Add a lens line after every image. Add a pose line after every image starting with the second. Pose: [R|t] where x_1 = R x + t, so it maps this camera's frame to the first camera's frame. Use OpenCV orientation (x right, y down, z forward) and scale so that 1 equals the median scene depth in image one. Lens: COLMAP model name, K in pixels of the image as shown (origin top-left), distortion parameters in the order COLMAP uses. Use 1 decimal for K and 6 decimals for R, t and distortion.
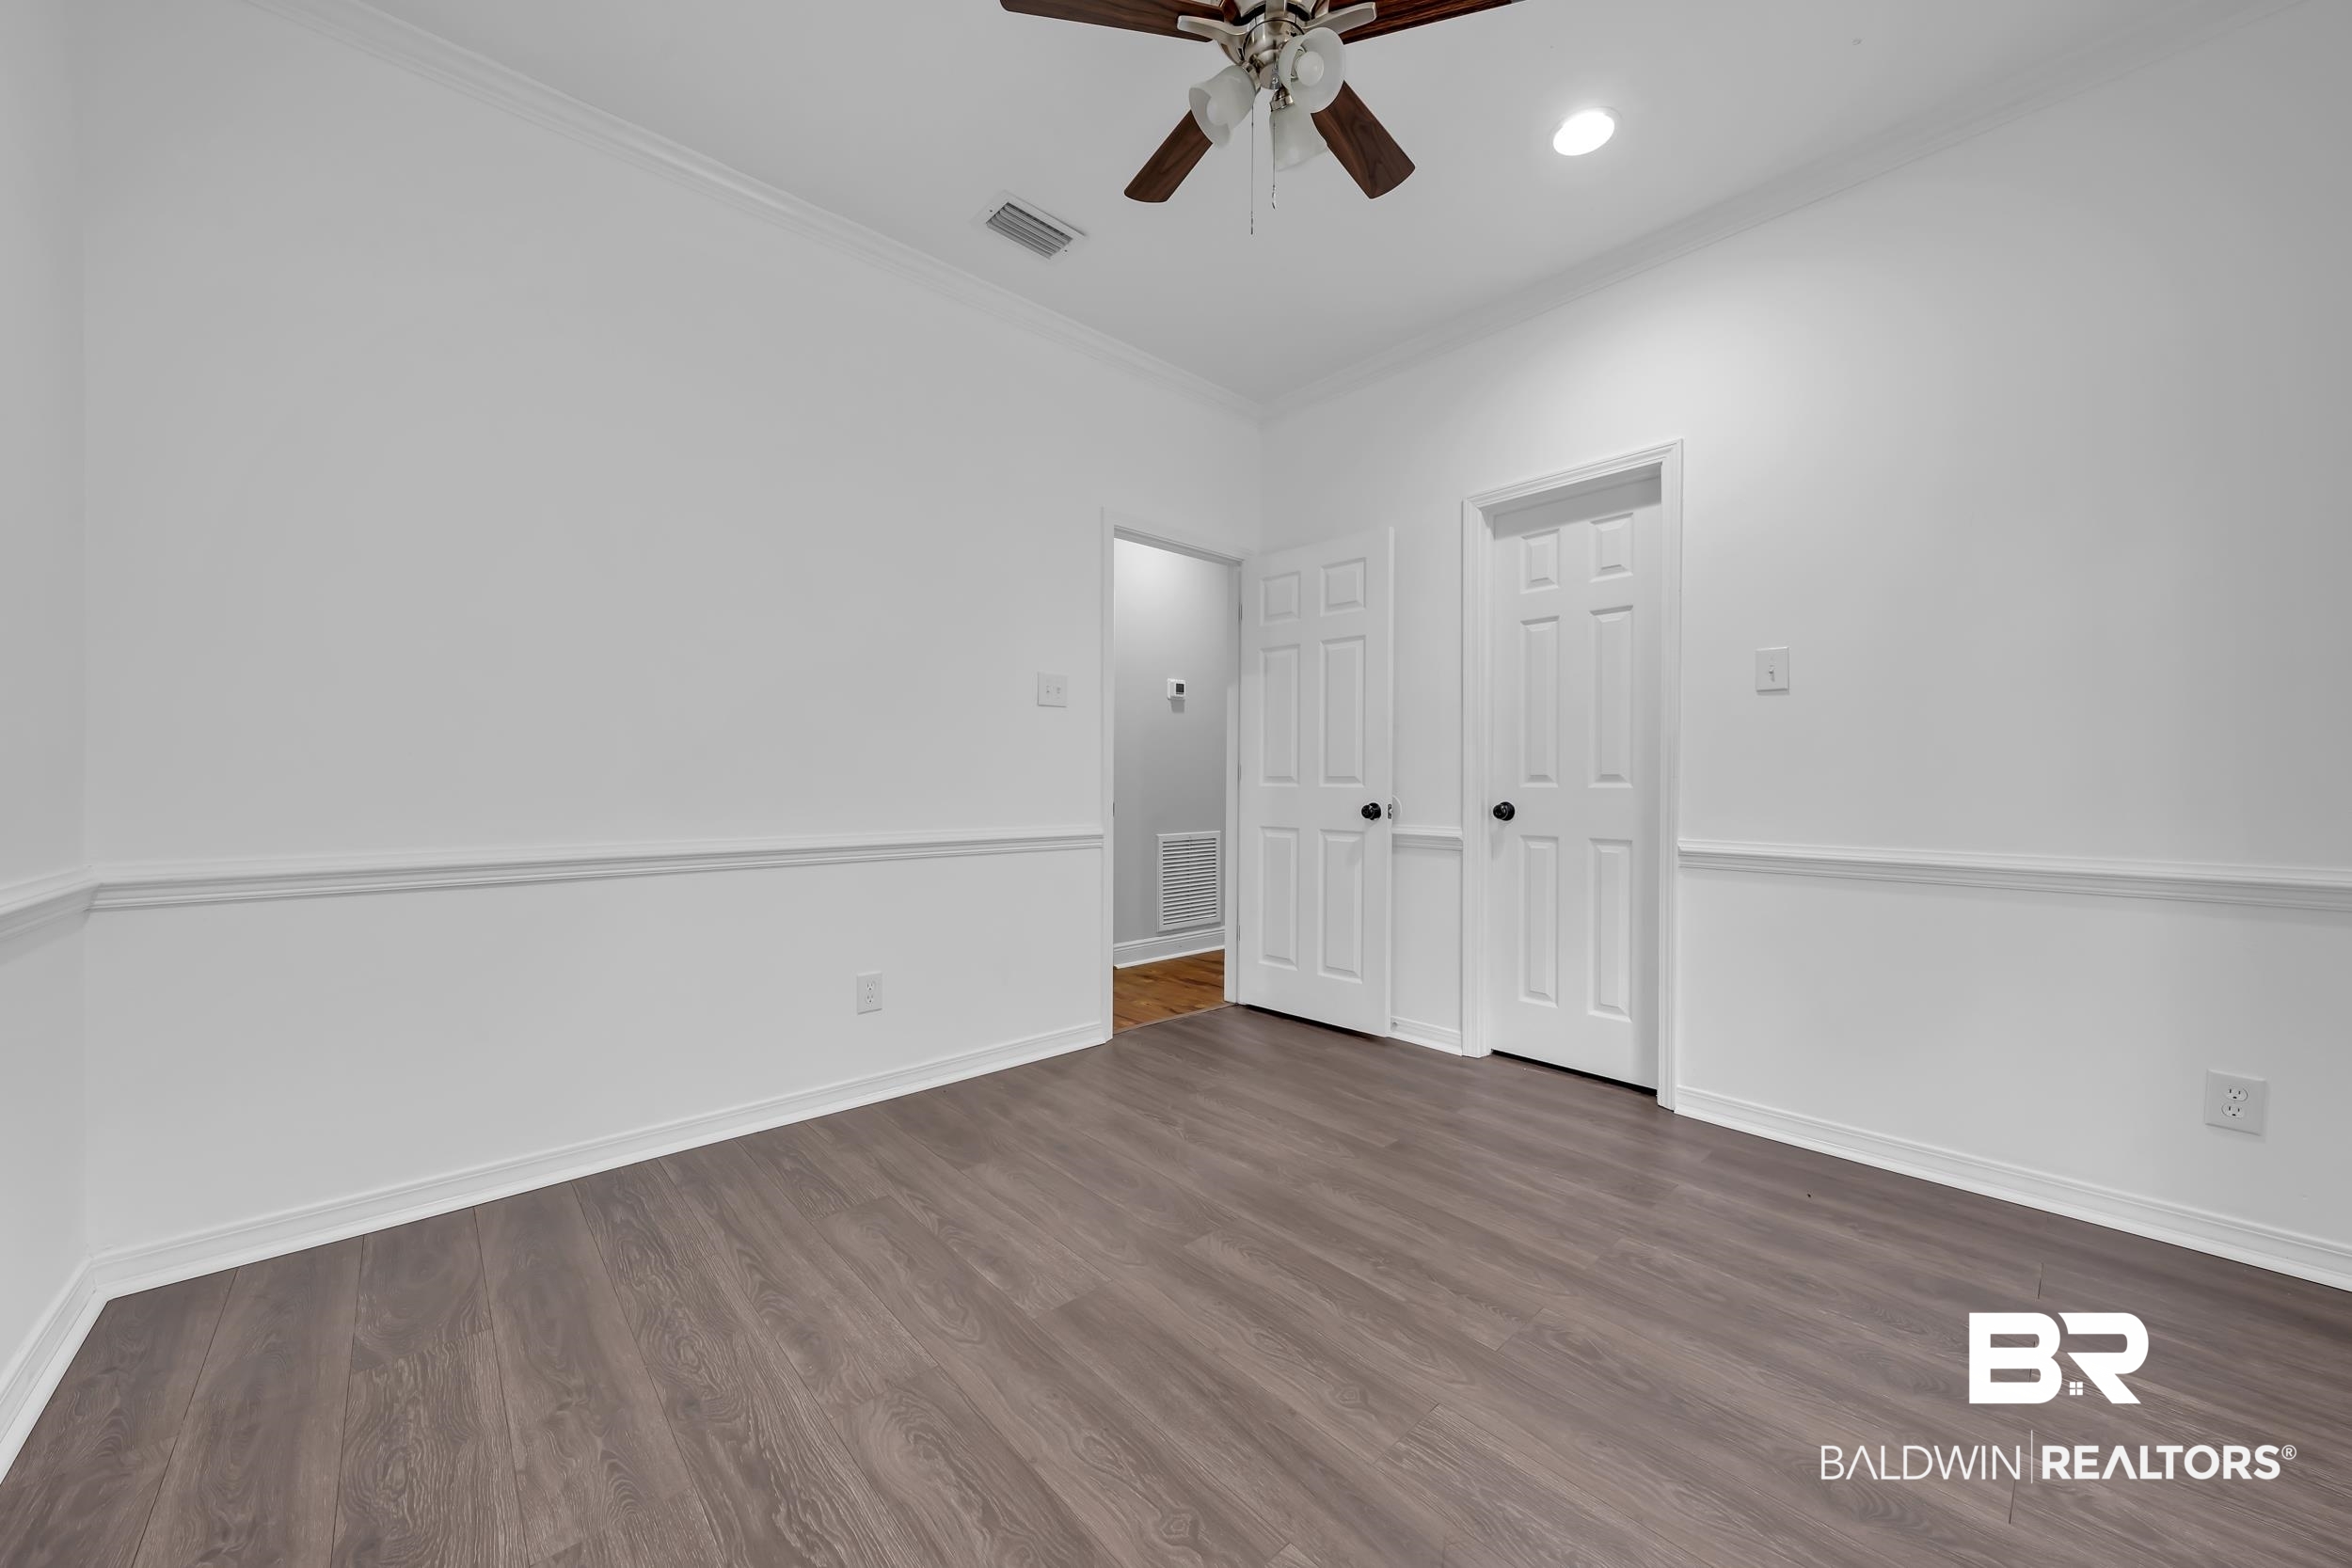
lens RADIAL K [[828.8, 0, 1200.3], [0, 828.8, 787.3], [0, 0, 1]] dist [-0.000445, 0.000197]
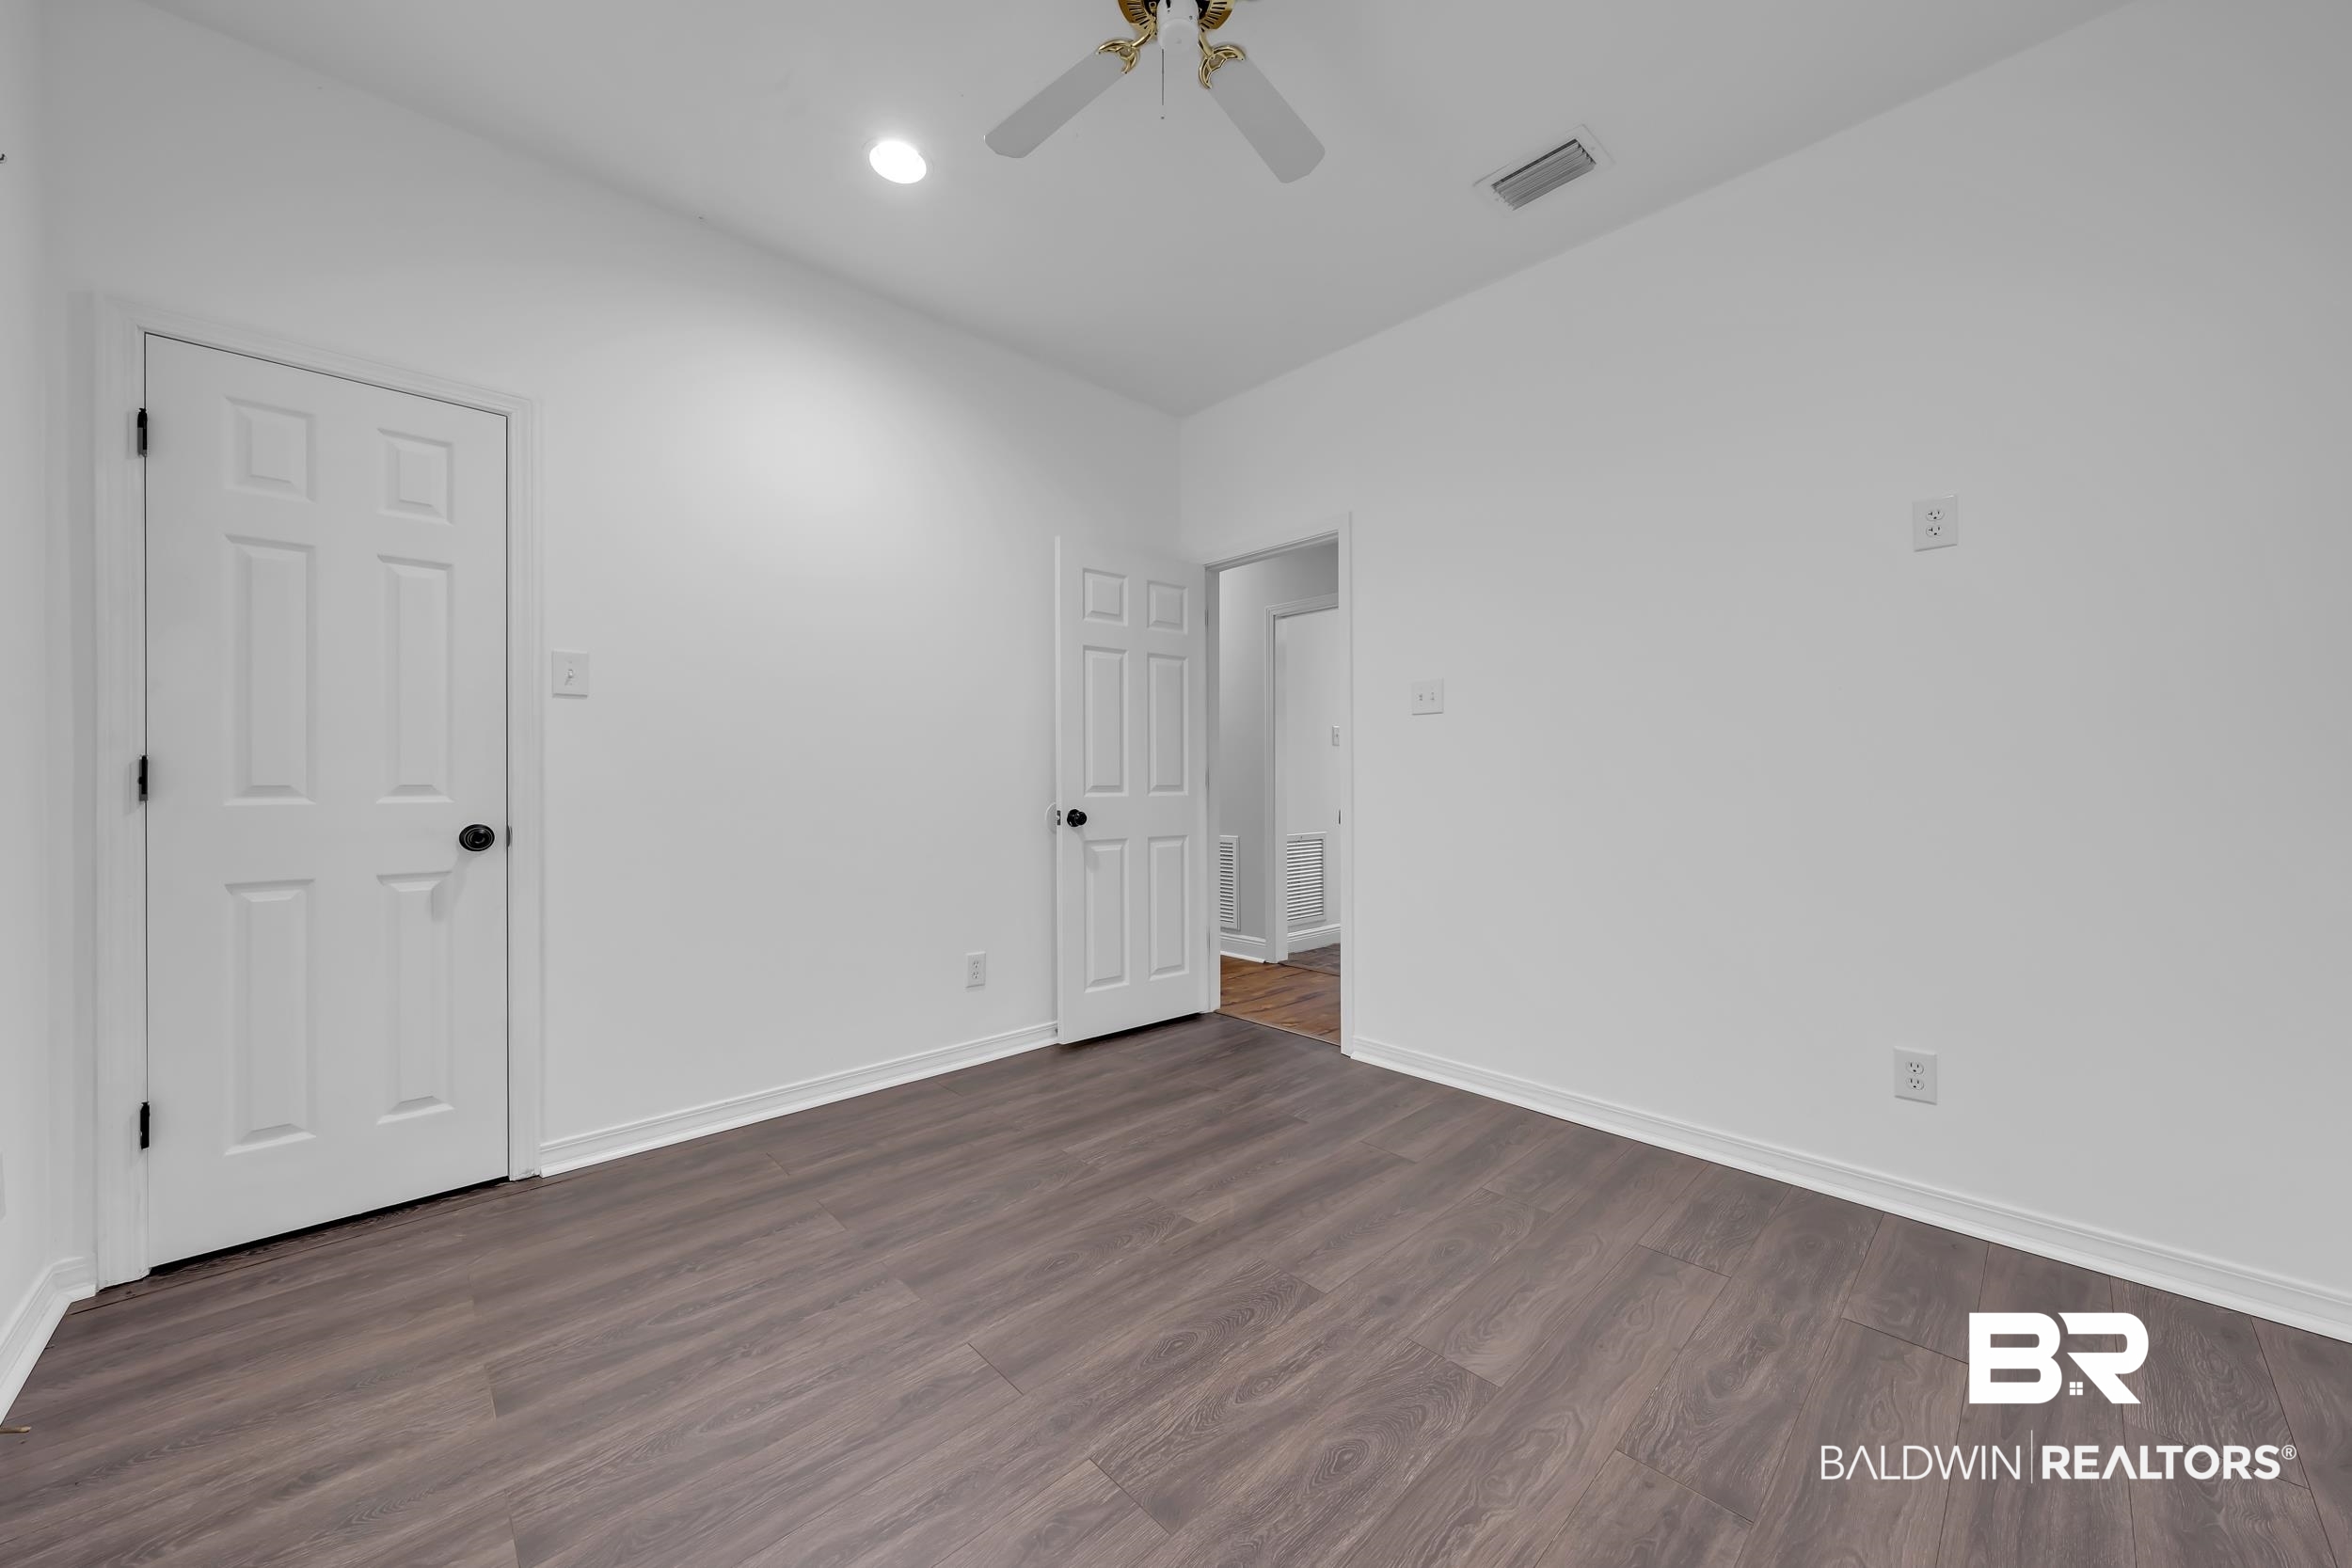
lens RADIAL K [[828.8, 0, 1200.3], [0, 828.8, 787.3], [0, 0, 1]] dist [-0.000445, 0.000197]
pose [[-0.010931, 0.005755, 0.999924, -1.049596], [0.003863, 0.999976, -0.005713, -0.009095], [-0.999933, 0.003800, -0.010953, 1.103342]]
